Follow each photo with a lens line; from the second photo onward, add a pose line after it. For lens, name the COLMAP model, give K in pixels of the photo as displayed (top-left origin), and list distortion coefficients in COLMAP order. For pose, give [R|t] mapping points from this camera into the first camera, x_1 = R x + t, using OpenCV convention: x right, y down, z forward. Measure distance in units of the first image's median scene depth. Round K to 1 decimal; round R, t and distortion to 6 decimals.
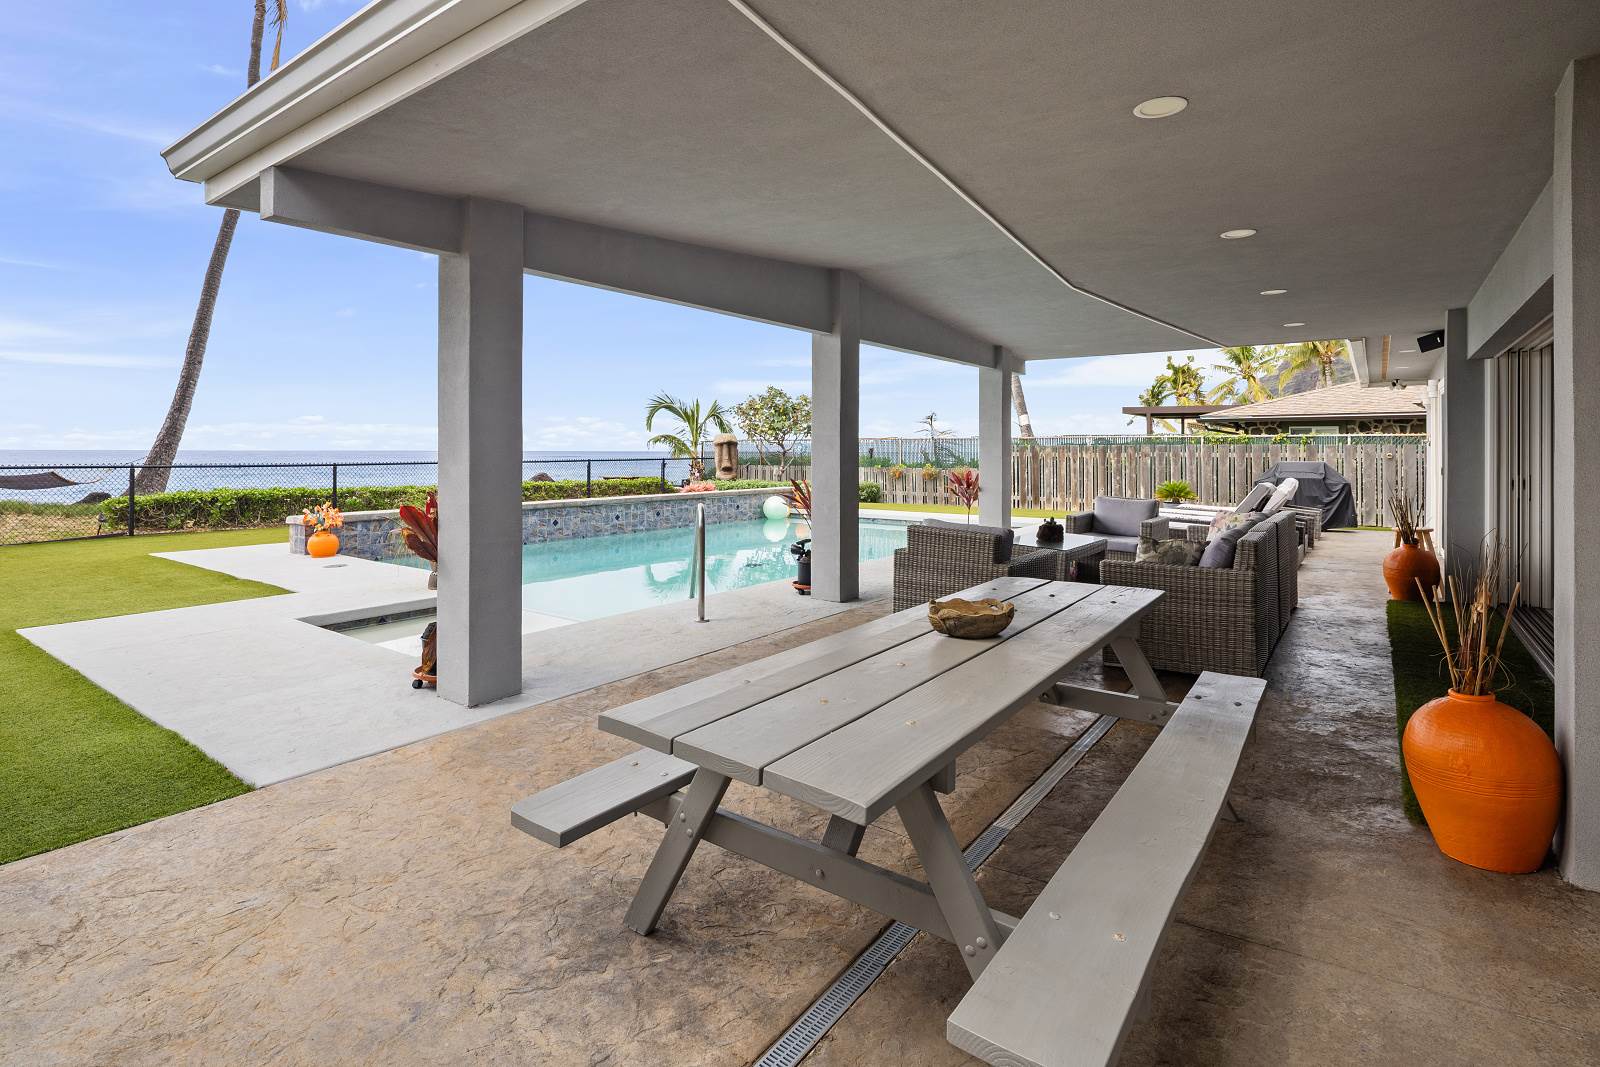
lens RADIAL K [[781.2, 0, 798.0], [0, 781.2, 488.4], [0, 0, 1]] dist [0.005004, -0.005156]
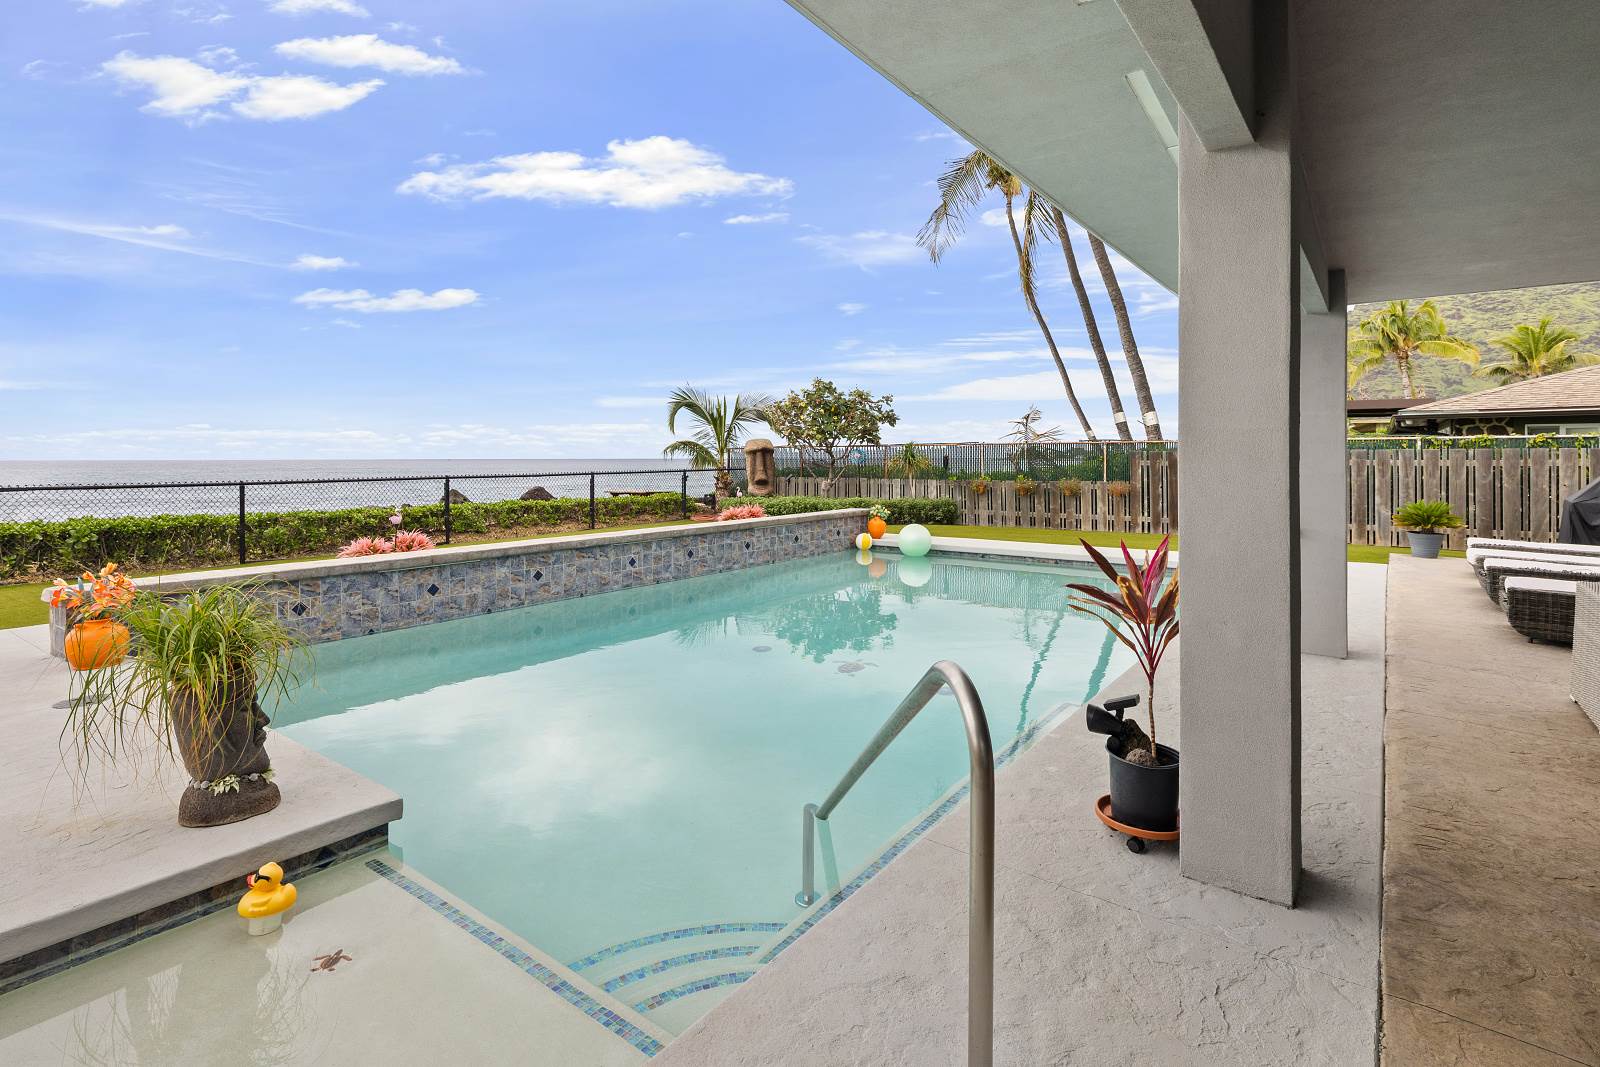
lens RADIAL K [[733.2, 0, 800.0], [0, 733.2, 533.5], [0, 0, 1]] dist [-0.000299, -0.000024]
pose [[0.999947, -0.006676, 0.007895, -0.063614], [0.006226, 0.998427, 0.055729, -0.015429], [-0.008255, -0.055677, 0.998415, 0.256837]]
